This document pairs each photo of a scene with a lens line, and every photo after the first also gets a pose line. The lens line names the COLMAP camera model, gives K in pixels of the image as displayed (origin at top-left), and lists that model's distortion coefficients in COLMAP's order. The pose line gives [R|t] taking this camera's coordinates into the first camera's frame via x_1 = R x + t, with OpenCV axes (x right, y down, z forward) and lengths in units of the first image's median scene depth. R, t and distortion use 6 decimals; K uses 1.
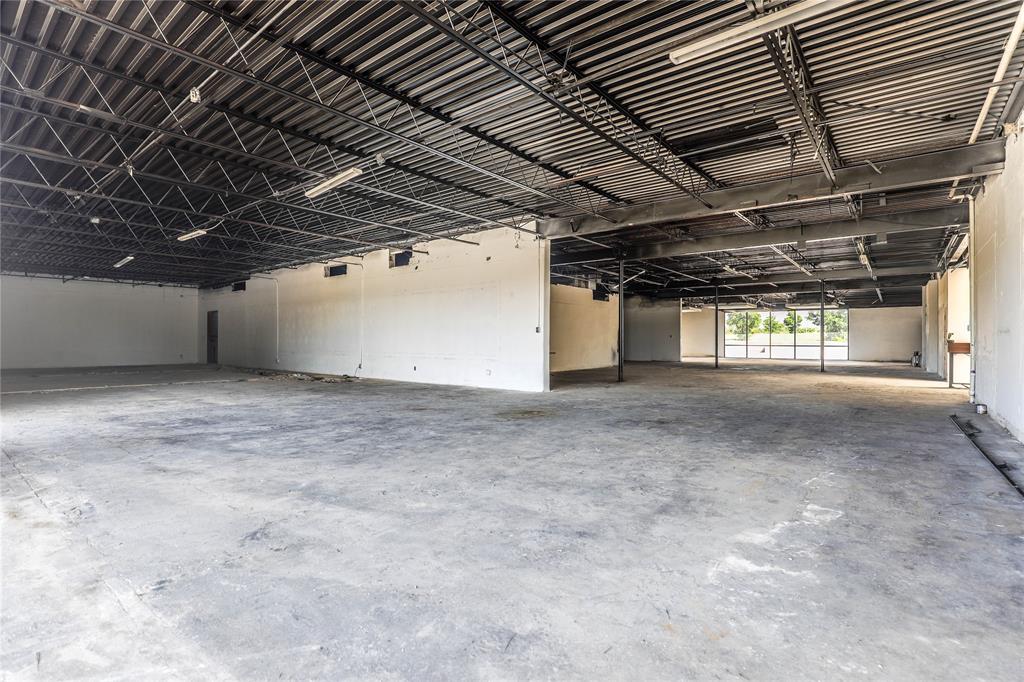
lens RADIAL K [[504.1, 0, 512.0], [0, 504.1, 341.0], [0, 0, 1]] dist [-0.001770, -0.000224]
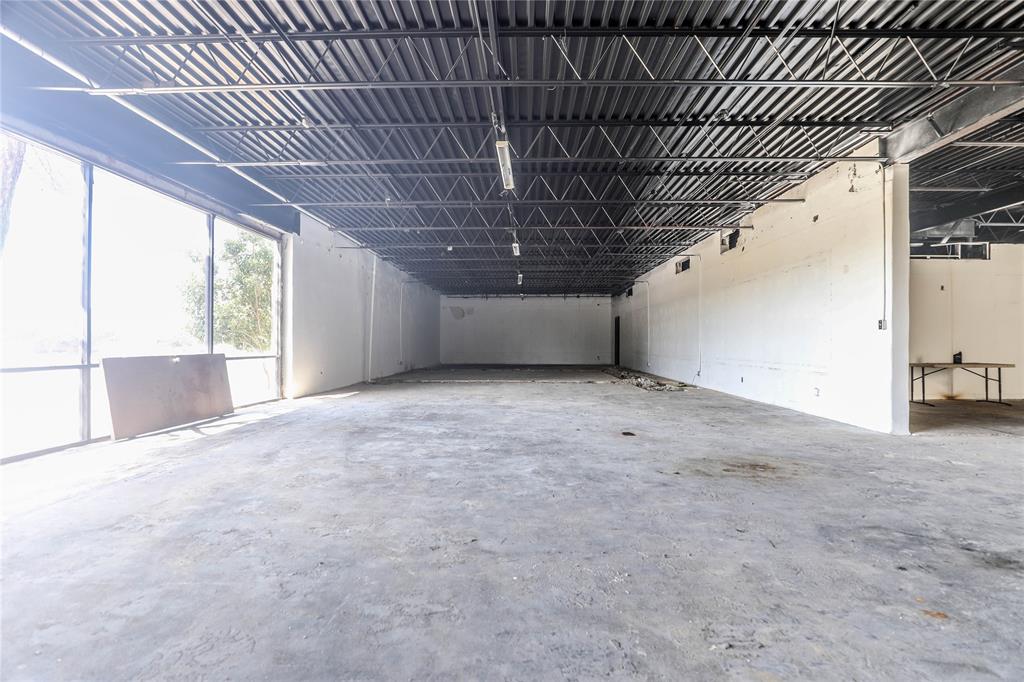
lens RADIAL K [[504.1, 0, 512.0], [0, 504.1, 341.0], [0, 0, 1]] dist [-0.001770, -0.000224]
pose [[0.600536, 0.002522, -0.799594, 0.252235], [-0.008522, 0.999958, -0.003247, -0.003138], [0.799552, 0.008764, 0.600532, 0.330268]]
